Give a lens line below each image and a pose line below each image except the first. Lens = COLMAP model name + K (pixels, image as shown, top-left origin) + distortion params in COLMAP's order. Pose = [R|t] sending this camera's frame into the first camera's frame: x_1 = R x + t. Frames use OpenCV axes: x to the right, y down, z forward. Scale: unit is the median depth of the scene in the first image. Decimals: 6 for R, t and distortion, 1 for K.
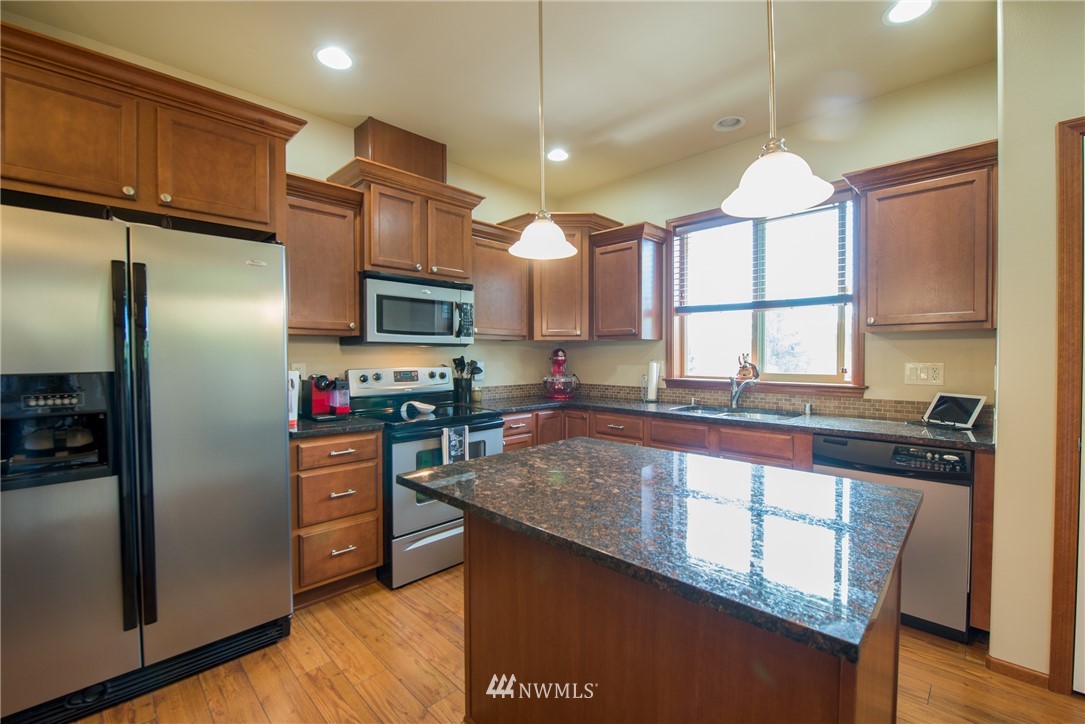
lens RADIAL K [[461.5, 0, 542.5], [0, 461.5, 362.0], [0, 0, 1]] dist [-0.018256, -0.000191]
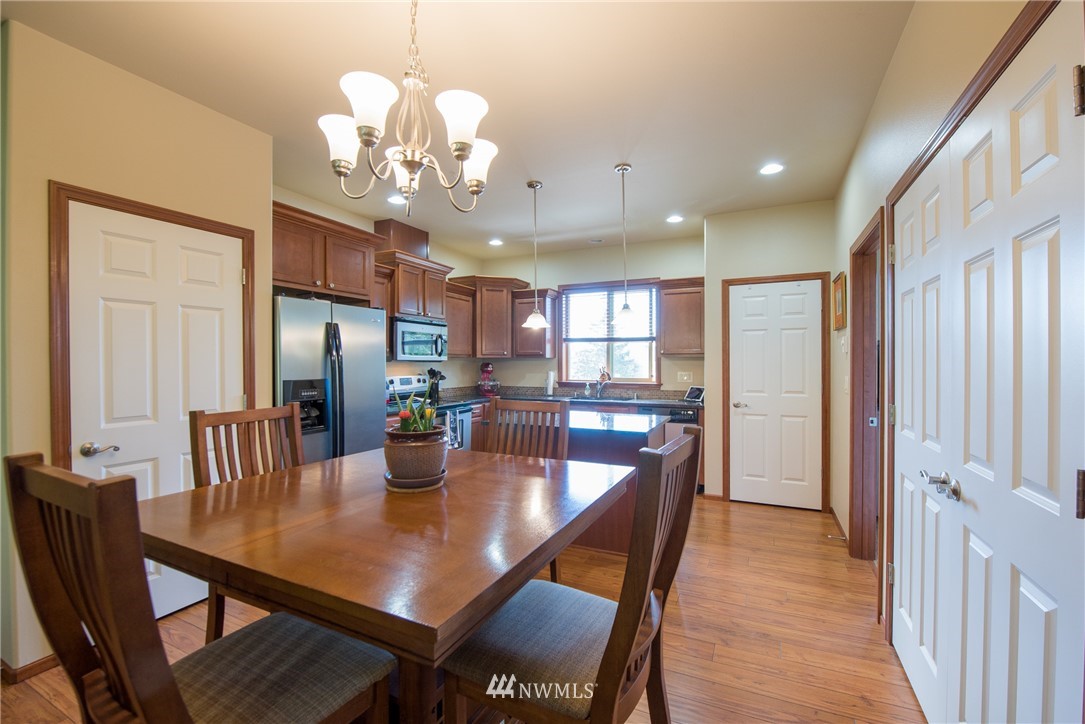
lens RADIAL K [[461.5, 0, 542.5], [0, 461.5, 362.0], [0, 0, 1]] dist [-0.018256, -0.000191]
pose [[0.947170, 0.003064, 0.320717, -0.356284], [0.002279, 0.999865, -0.016284, -0.008185], [-0.320723, 0.016155, 0.947035, -0.614239]]
